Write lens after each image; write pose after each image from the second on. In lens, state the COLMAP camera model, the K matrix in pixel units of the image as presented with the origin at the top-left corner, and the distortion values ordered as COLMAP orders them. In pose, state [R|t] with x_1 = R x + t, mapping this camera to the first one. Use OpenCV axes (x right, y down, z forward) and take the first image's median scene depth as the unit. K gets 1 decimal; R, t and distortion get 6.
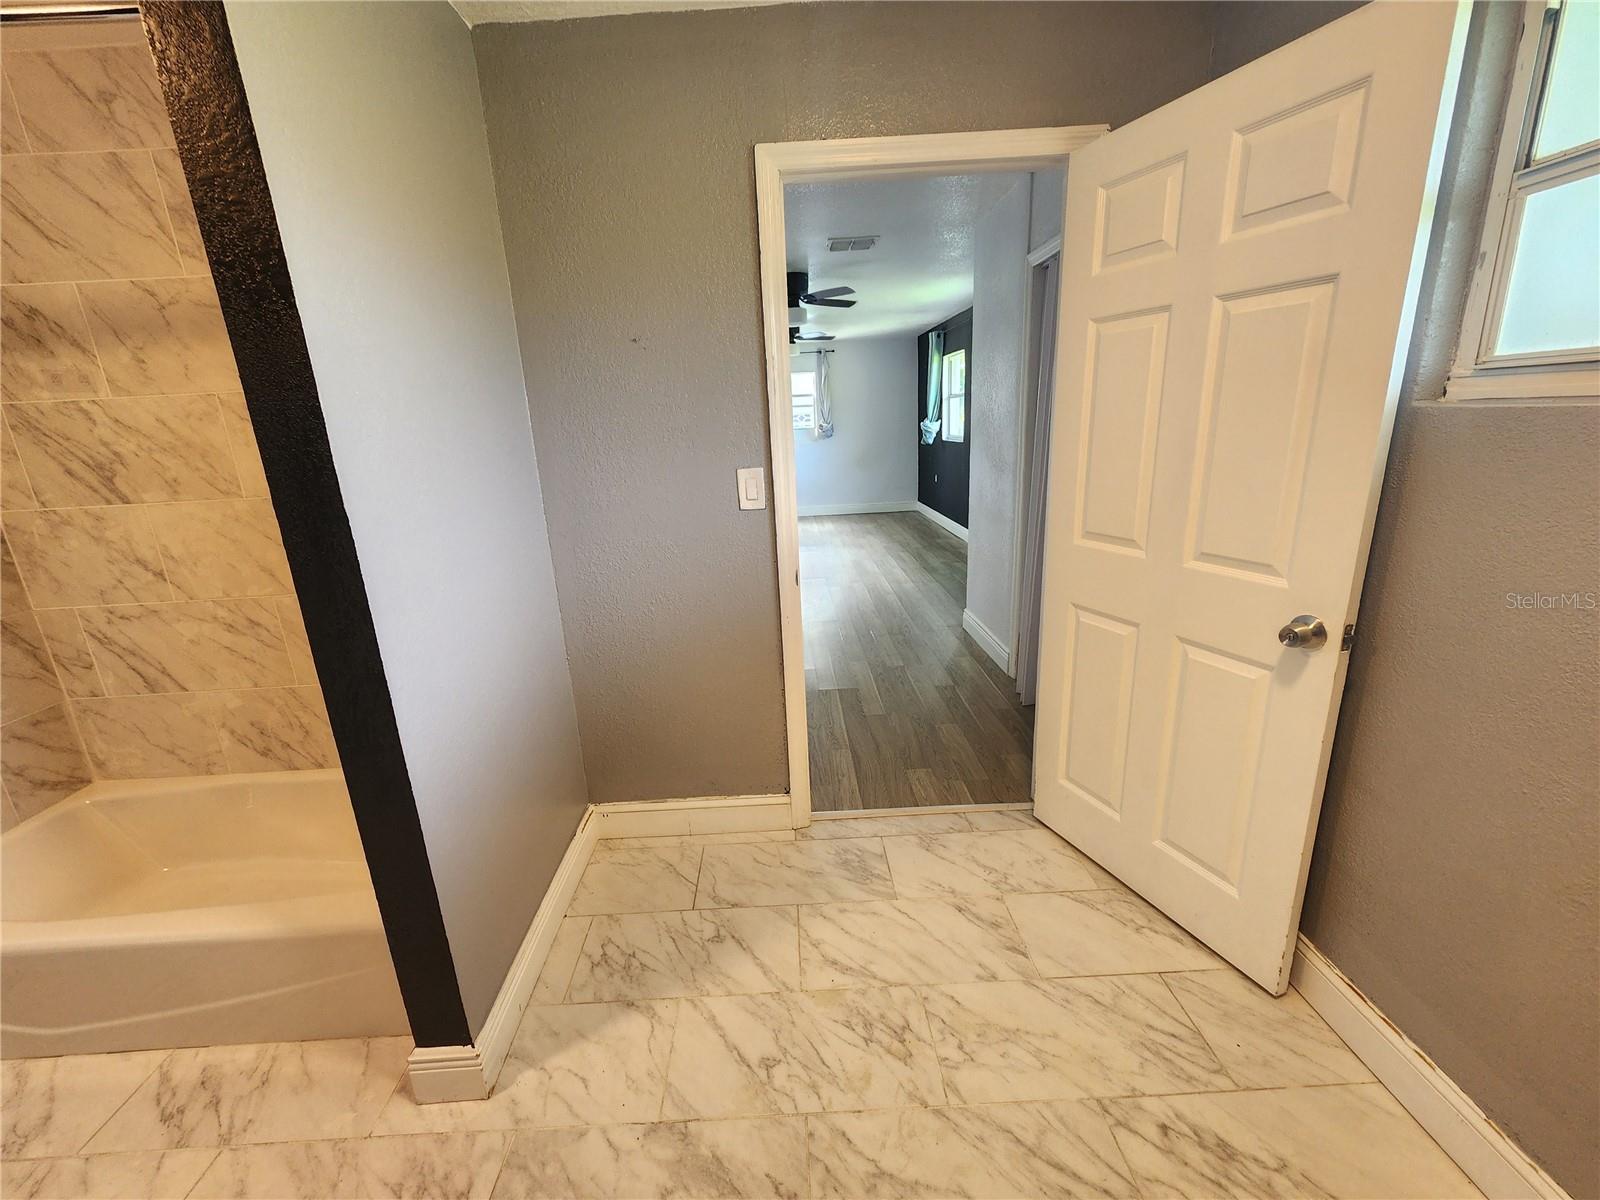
lens RADIAL K [[655.4, 0, 792.6], [0, 655.4, 600.5], [0, 0, 1]] dist [0.003096, -0.000671]
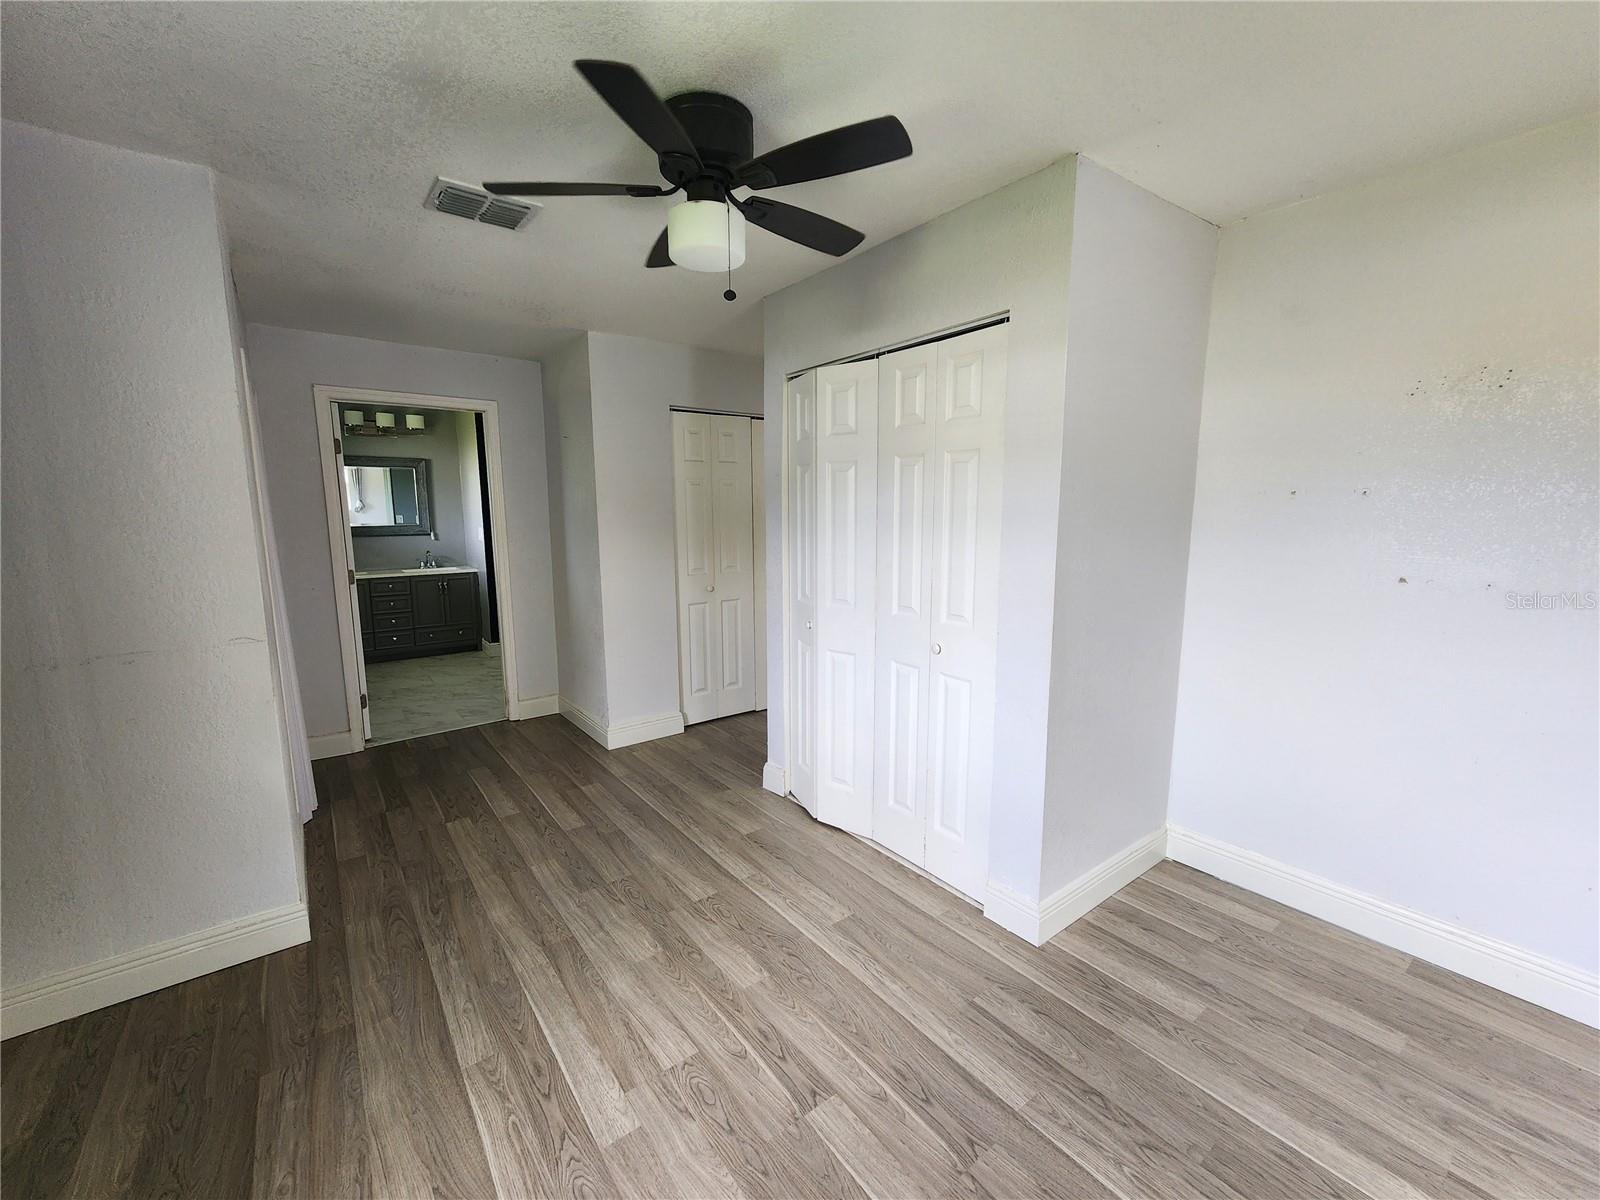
lens RADIAL K [[655.4, 0, 791.7], [0, 655.4, 596.7], [0, 0, 1]] dist [0.003096, -0.000671]
pose [[-0.811811, 0.136408, -0.567764, 0.115853], [-0.109574, 0.919471, 0.377581, -0.239358], [0.573547, 0.368736, -0.731490, 0.817903]]
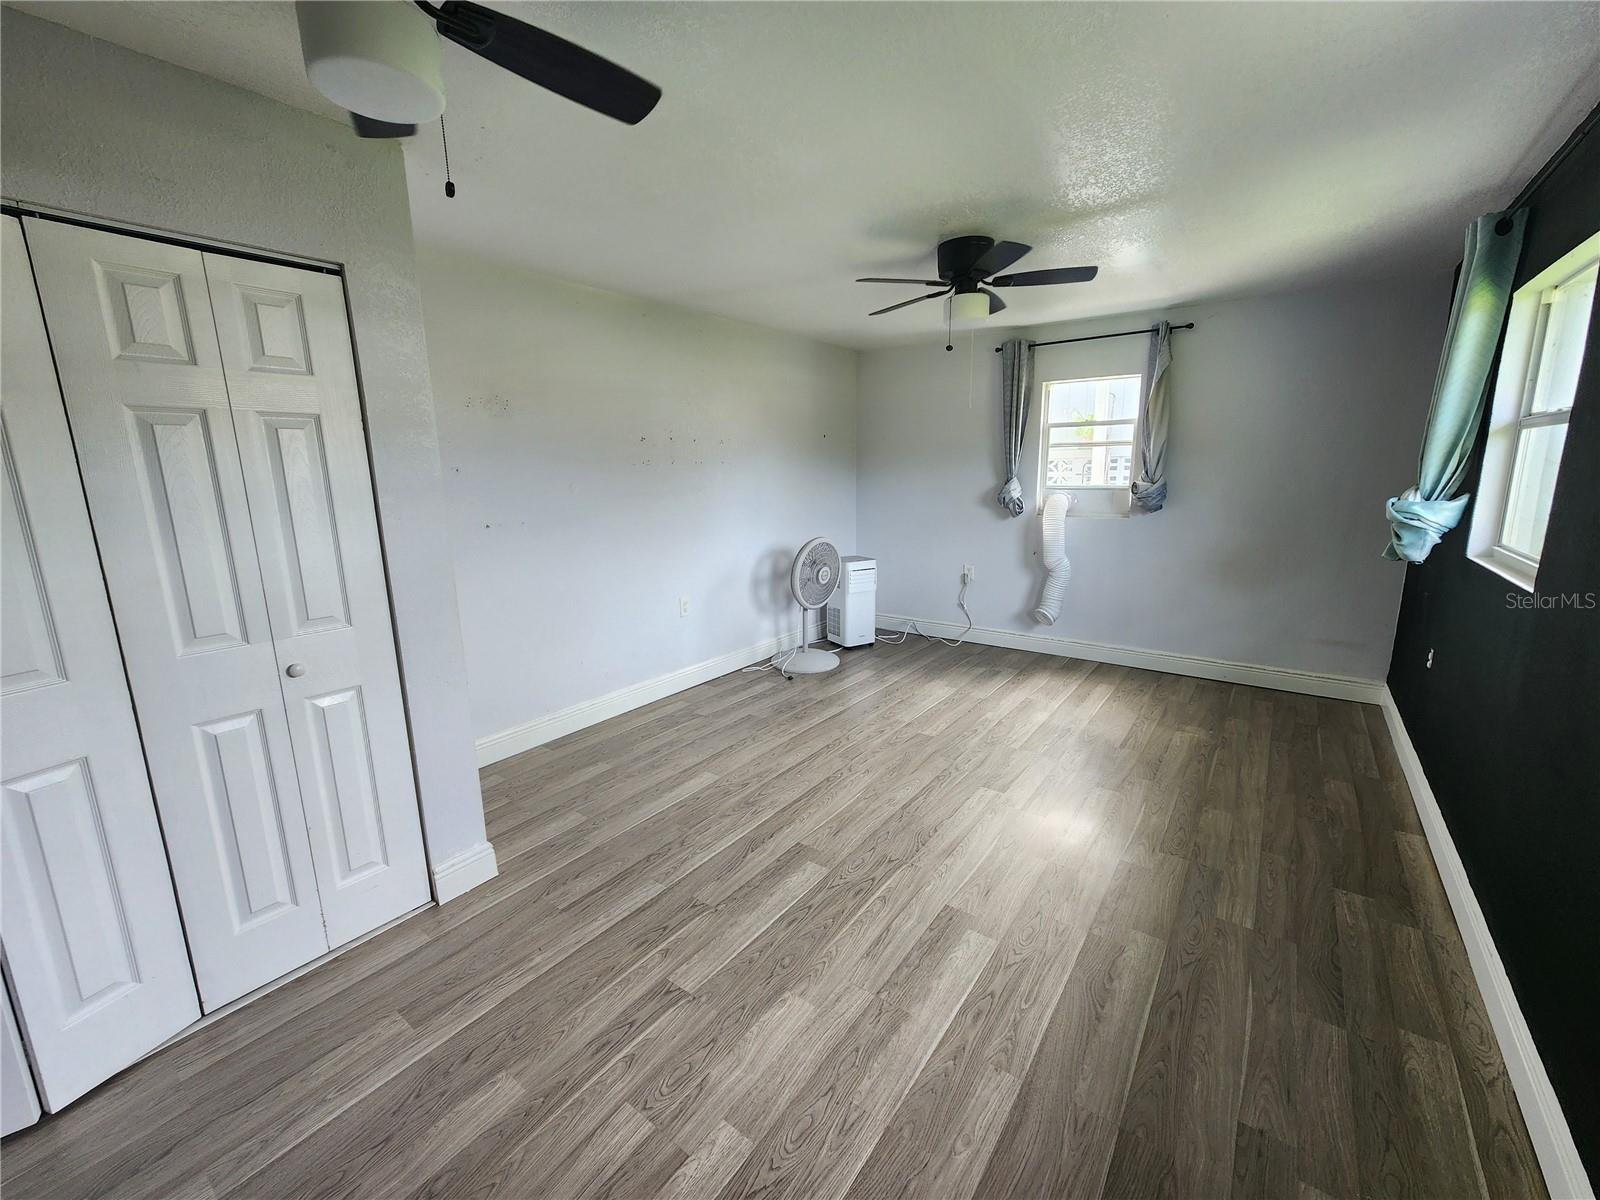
lens RADIAL K [[655.4, 0, 786.2], [0, 655.4, 599.4], [0, 0, 1]] dist [0.003096, -0.000671]
pose [[0.782957, 0.156726, -0.602009, 0.166596], [-0.184527, 0.982700, 0.015842, -0.170128], [0.594077, 0.098683, 0.798332, 0.555840]]
